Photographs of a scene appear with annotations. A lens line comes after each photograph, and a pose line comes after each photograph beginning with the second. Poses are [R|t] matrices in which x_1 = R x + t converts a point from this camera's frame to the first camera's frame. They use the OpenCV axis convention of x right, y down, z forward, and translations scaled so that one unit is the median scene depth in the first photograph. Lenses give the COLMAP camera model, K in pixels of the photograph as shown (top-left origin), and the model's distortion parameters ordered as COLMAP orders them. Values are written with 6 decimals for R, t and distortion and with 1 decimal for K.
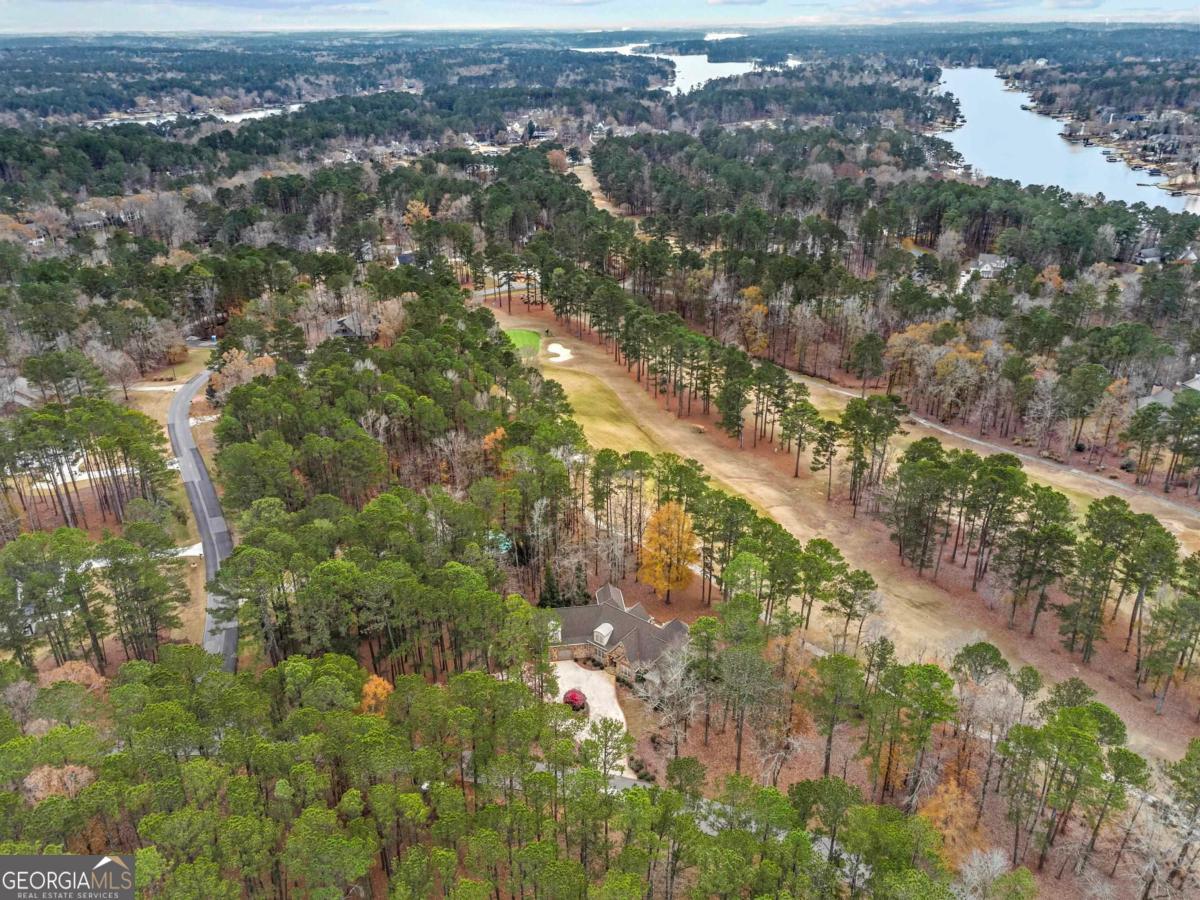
lens RADIAL K [[1050.5, 0, 600.8], [0, 1050.5, 450.3], [0, 0, 1]] dist [-0.008771, -0.002967]
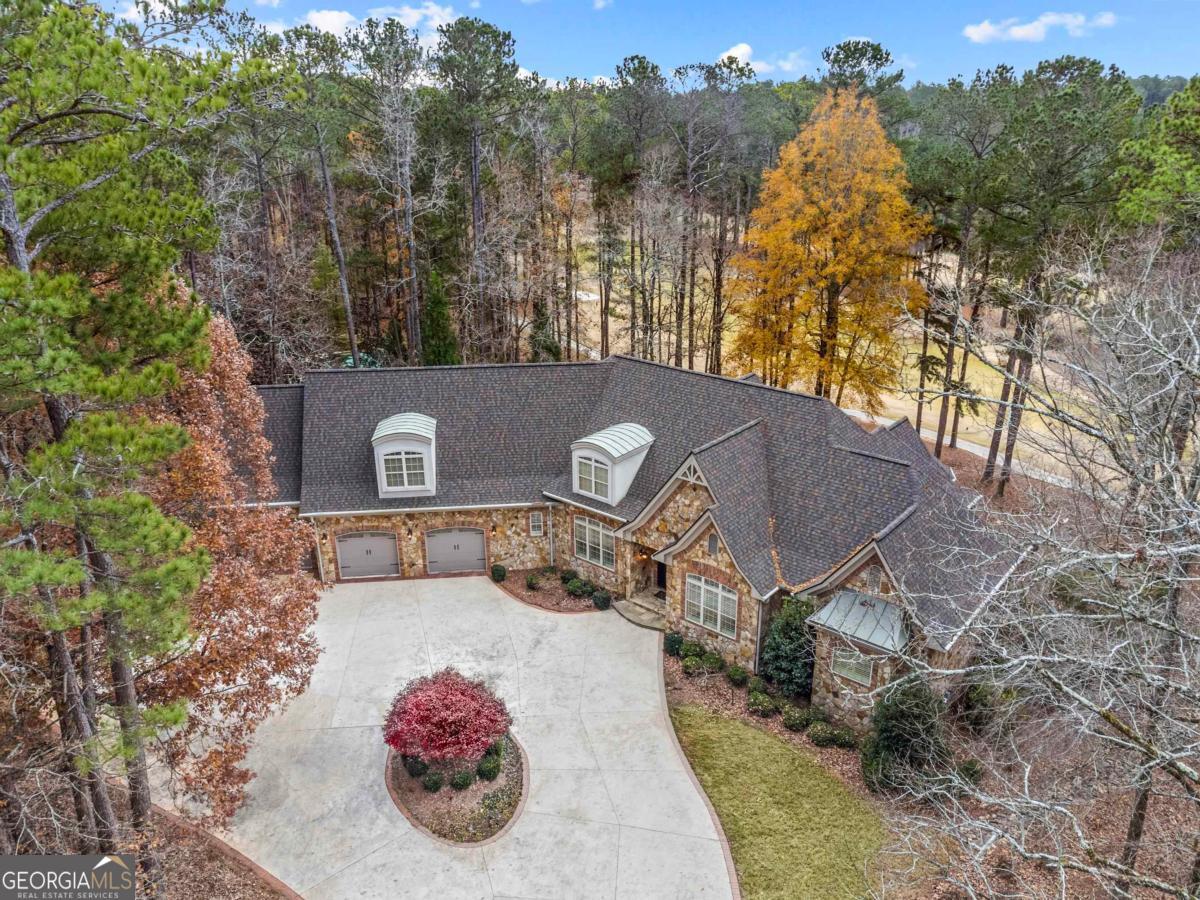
lens RADIAL K [[1050.5, 0, 600.1], [0, 1050.5, 450.4], [0, 0, 1]] dist [-0.008771, -0.002967]
pose [[0.999553, 0.019047, -0.023052, 0.005184], [-0.020444, 0.997871, -0.061933, 0.188358], [0.021824, 0.062377, 0.997814, 0.766369]]
